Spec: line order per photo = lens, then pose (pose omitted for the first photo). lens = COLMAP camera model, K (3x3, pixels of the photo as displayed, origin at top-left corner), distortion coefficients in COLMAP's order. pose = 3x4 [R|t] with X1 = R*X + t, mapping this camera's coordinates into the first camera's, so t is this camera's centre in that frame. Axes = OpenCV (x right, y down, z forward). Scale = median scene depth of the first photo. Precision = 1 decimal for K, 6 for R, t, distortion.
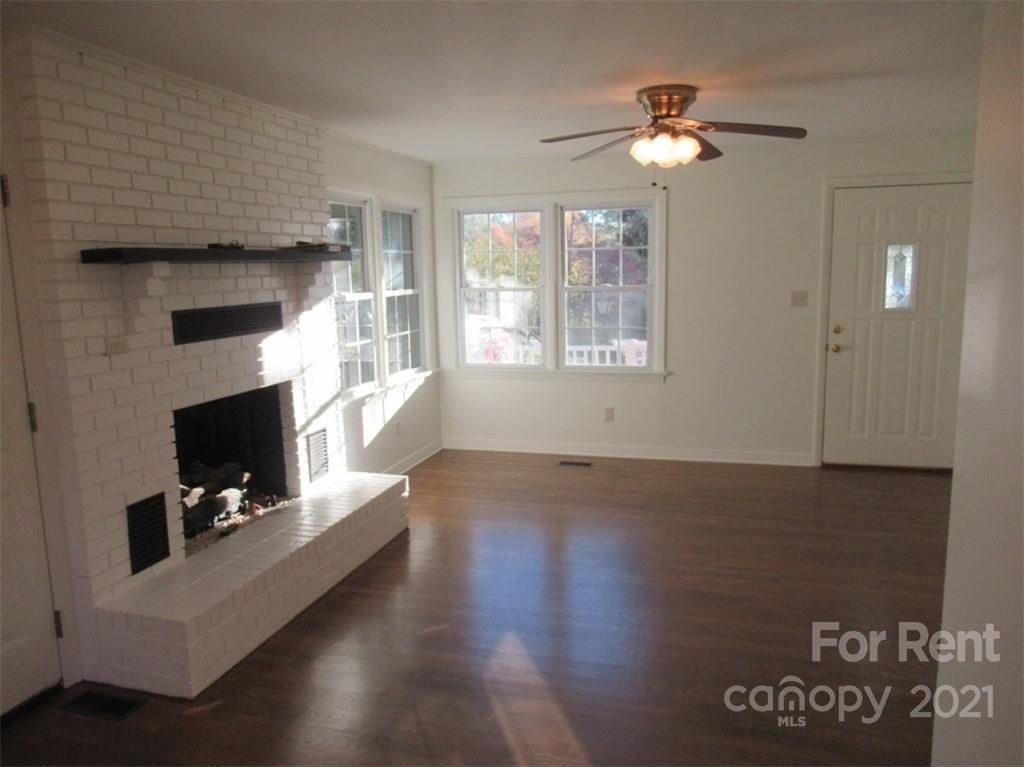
lens RADIAL K [[760.4, 0, 512.0], [0, 760.4, 383.5], [0, 0, 1]] dist [-0.004739, -0.000566]
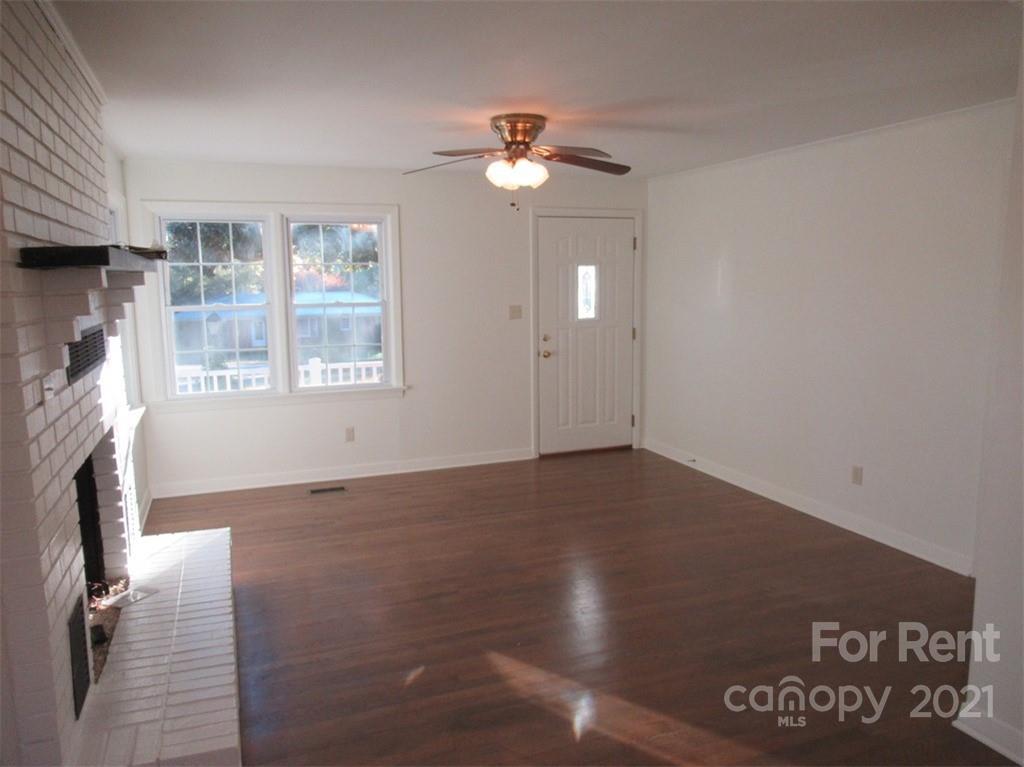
lens RADIAL K [[760.4, 0, 512.0], [0, 760.4, 383.5], [0, 0, 1]] dist [-0.004739, -0.000566]
pose [[0.793000, -0.072361, 0.604909, -0.422602], [0.088829, 0.996043, 0.002699, -0.012616], [-0.602710, 0.051593, 0.796290, 0.145398]]
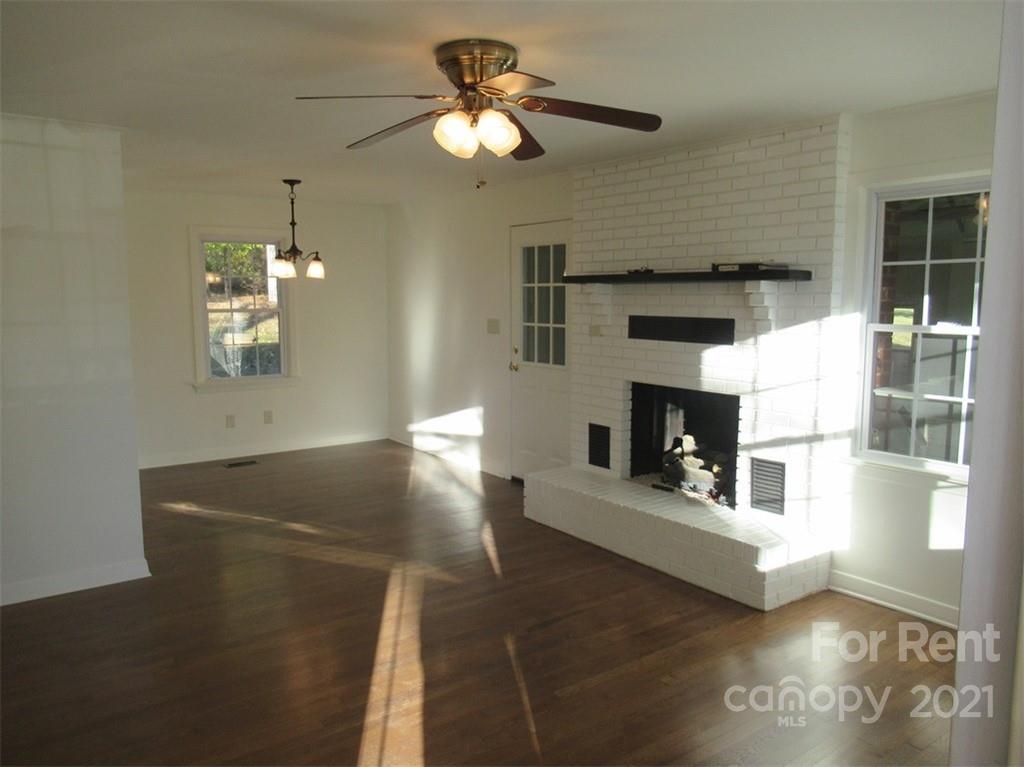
lens RADIAL K [[760.4, 0, 512.0], [0, 760.4, 383.5], [0, 0, 1]] dist [-0.004739, -0.000566]
pose [[-0.611629, 0.116144, -0.782573, 0.687661], [-0.104597, 0.968611, 0.225504, -0.216676], [0.784200, 0.219780, -0.580282, 1.330469]]
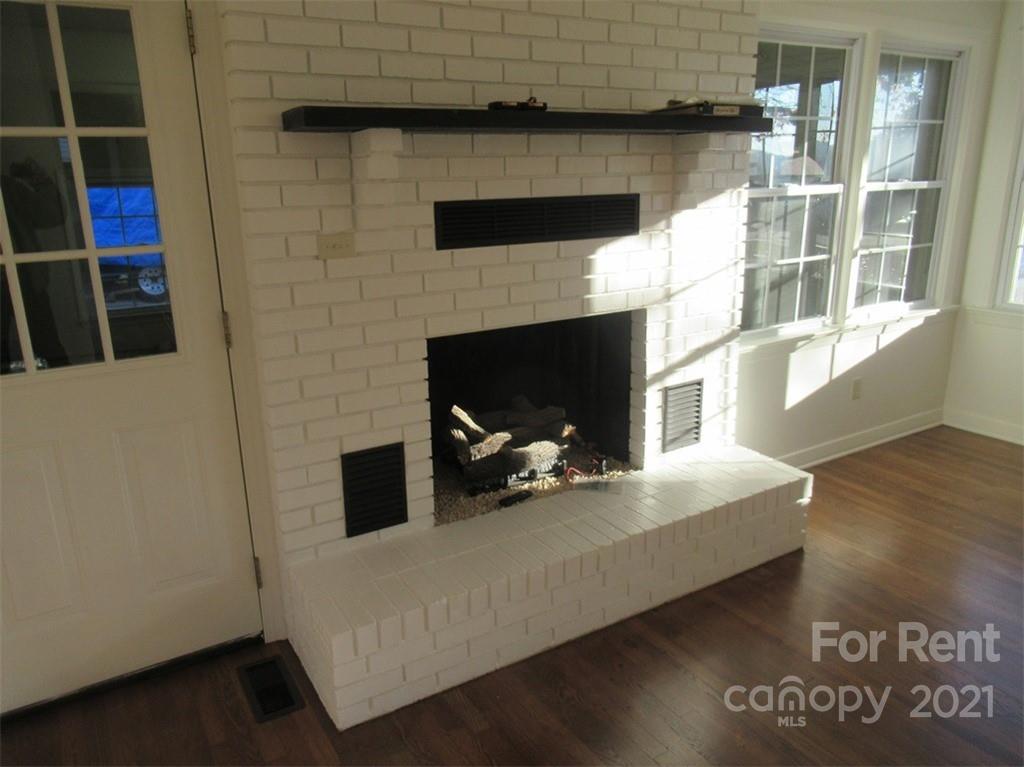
lens RADIAL K [[760.4, 0, 512.0], [0, 760.4, 383.5], [0, 0, 1]] dist [-0.004739, -0.000566]
pose [[0.742110, 0.196797, -0.640737, 0.079476], [-0.103548, 0.978112, 0.180487, -0.049881], [0.662231, -0.067594, 0.746245, 0.384801]]
